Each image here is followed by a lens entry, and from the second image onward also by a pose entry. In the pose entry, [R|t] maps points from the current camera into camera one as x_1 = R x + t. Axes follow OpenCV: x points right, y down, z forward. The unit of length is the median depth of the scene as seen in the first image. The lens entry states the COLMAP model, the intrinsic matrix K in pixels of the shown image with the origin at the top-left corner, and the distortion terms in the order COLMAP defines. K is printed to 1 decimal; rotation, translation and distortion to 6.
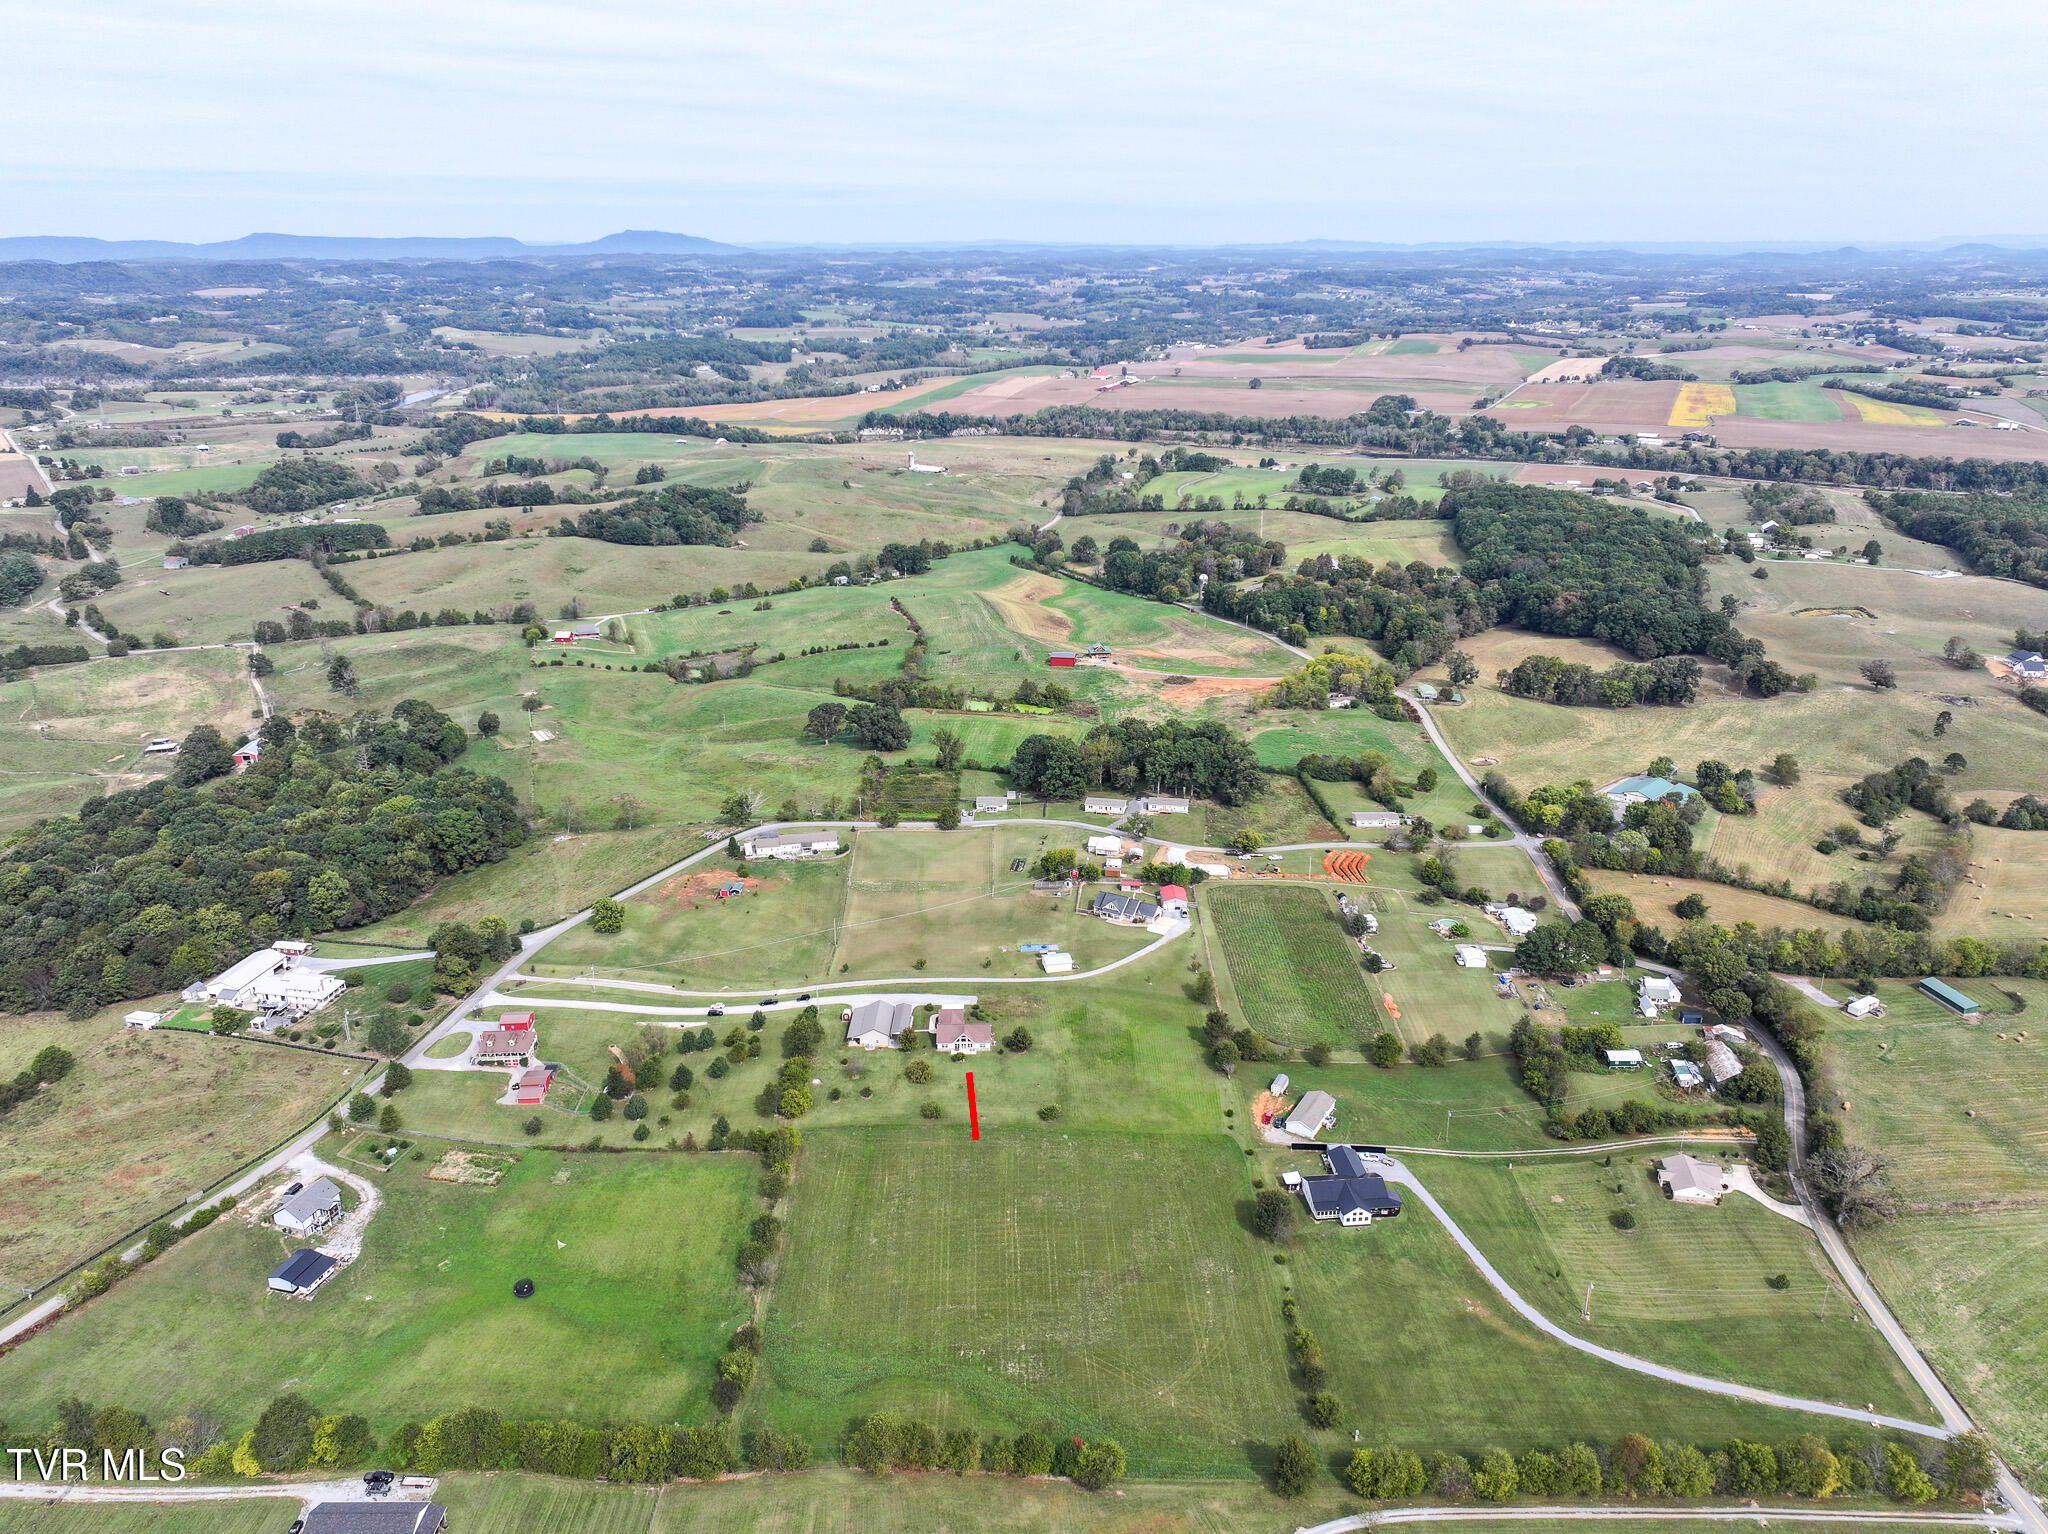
lens RADIAL K [[1418.9, 0, 1027.1], [0, 1418.9, 765.1], [0, 0, 1]] dist [0.002567, 0.003560]
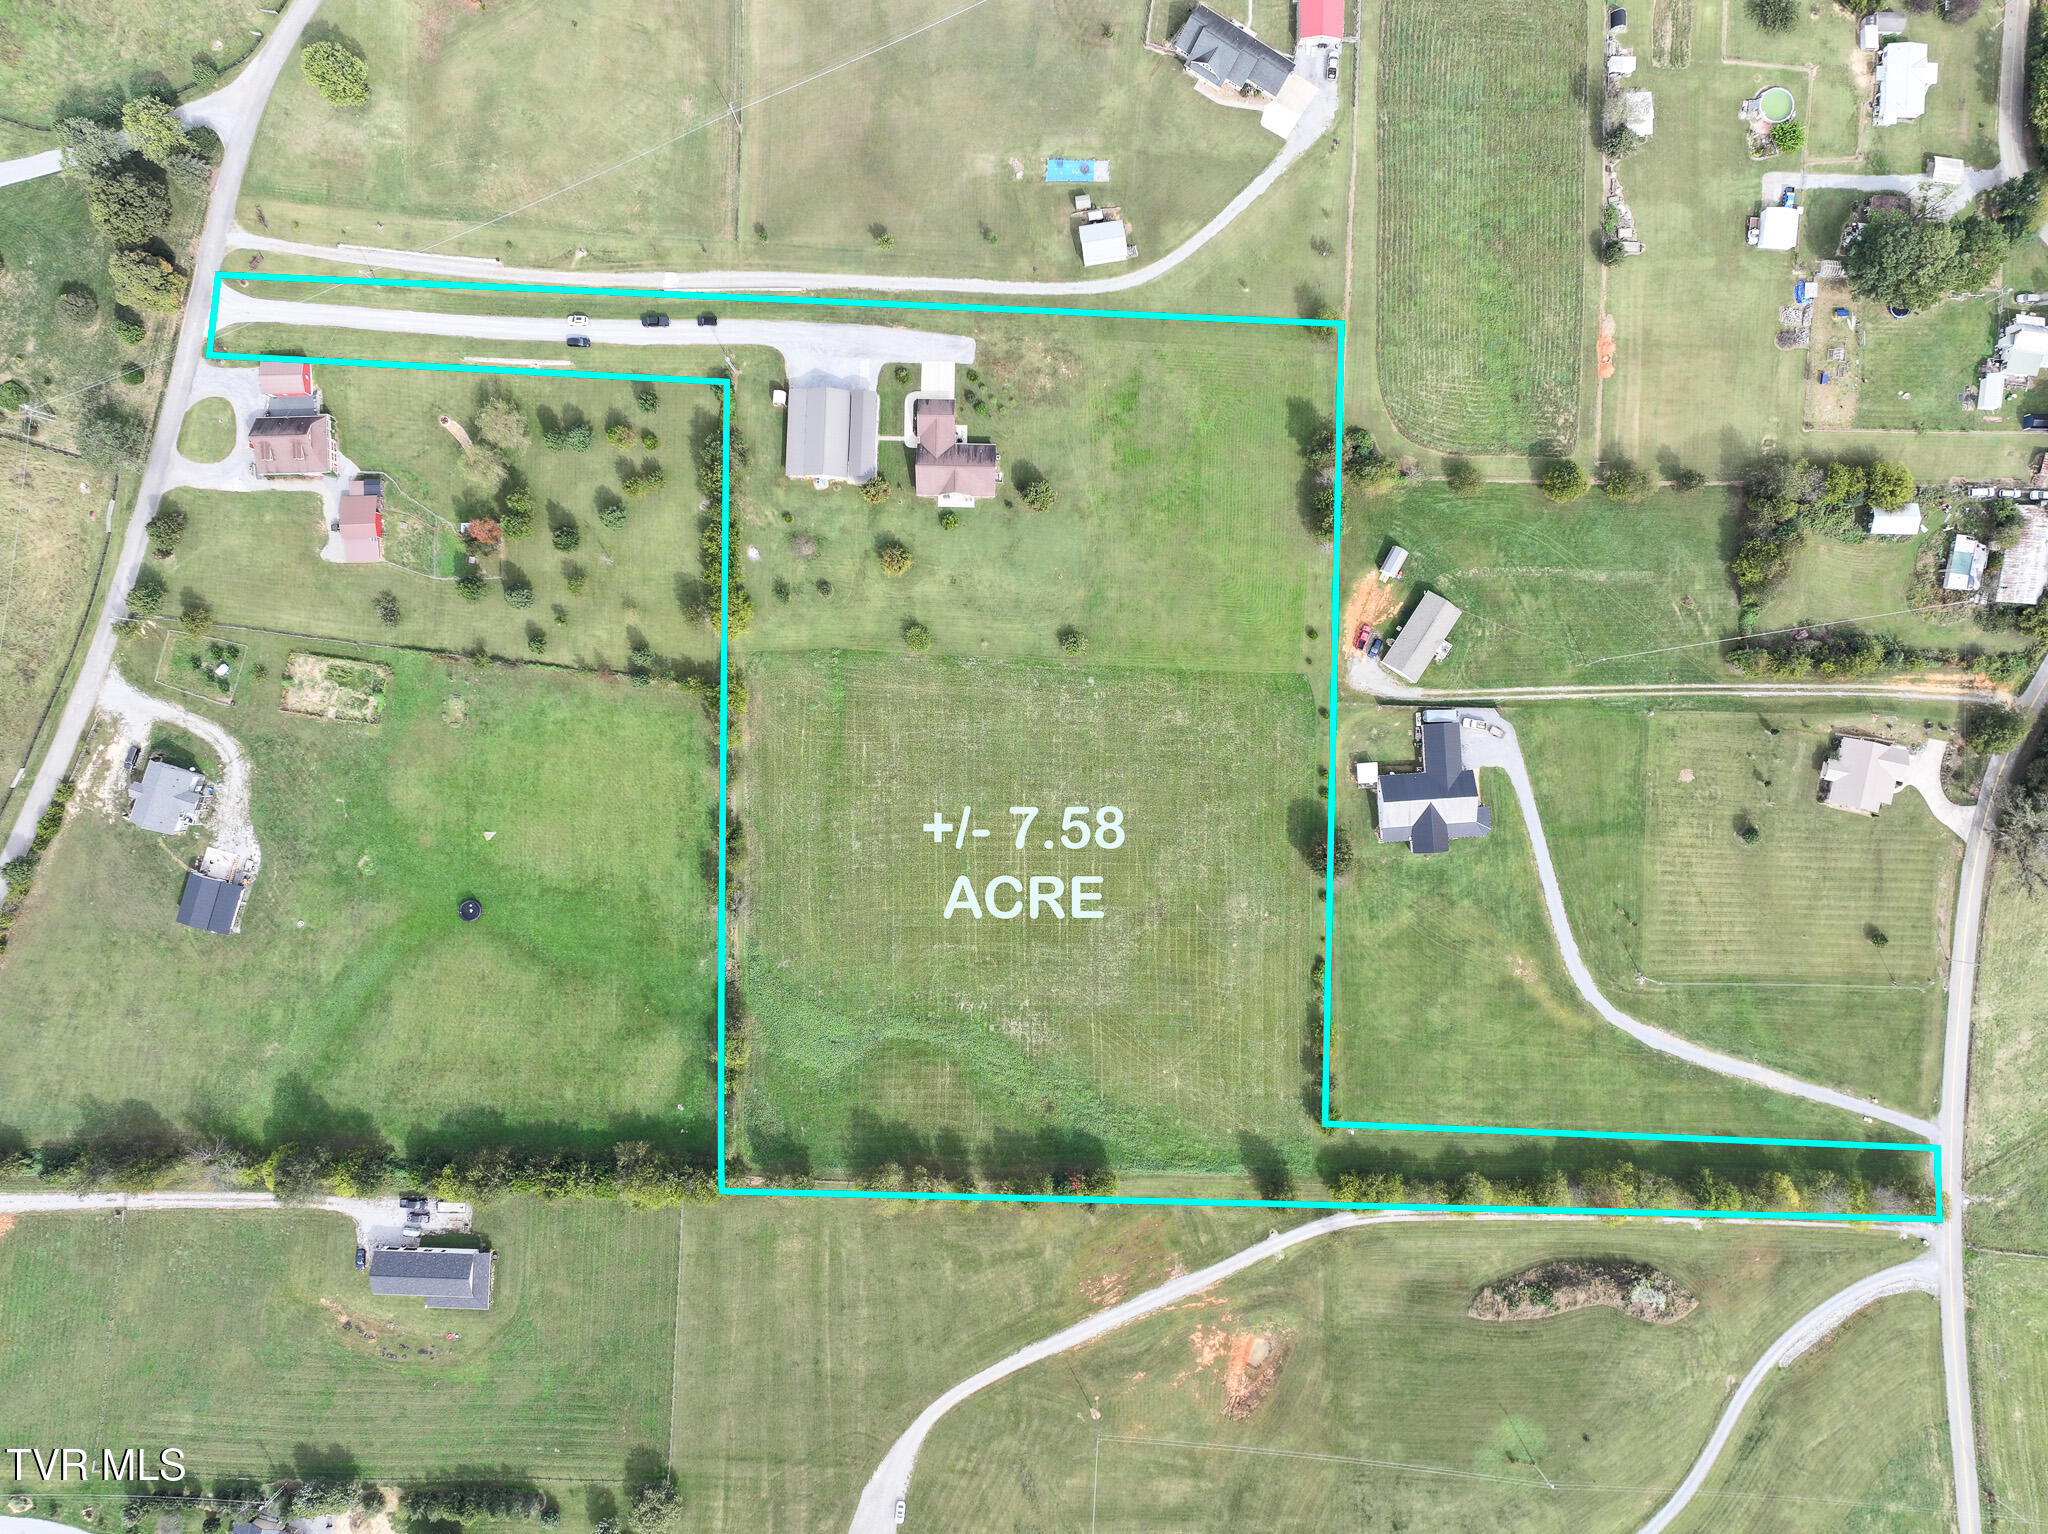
lens RADIAL K [[1418.9, 0, 1027.1], [0, 1418.9, 765.1], [0, 0, 1]] dist [0.002567, 0.003560]
pose [[0.999550, 0.029191, 0.006907, -0.011682], [-0.016580, 0.345729, 0.938188, -0.447073], [0.024999, -0.937880, 0.346058, 0.696210]]
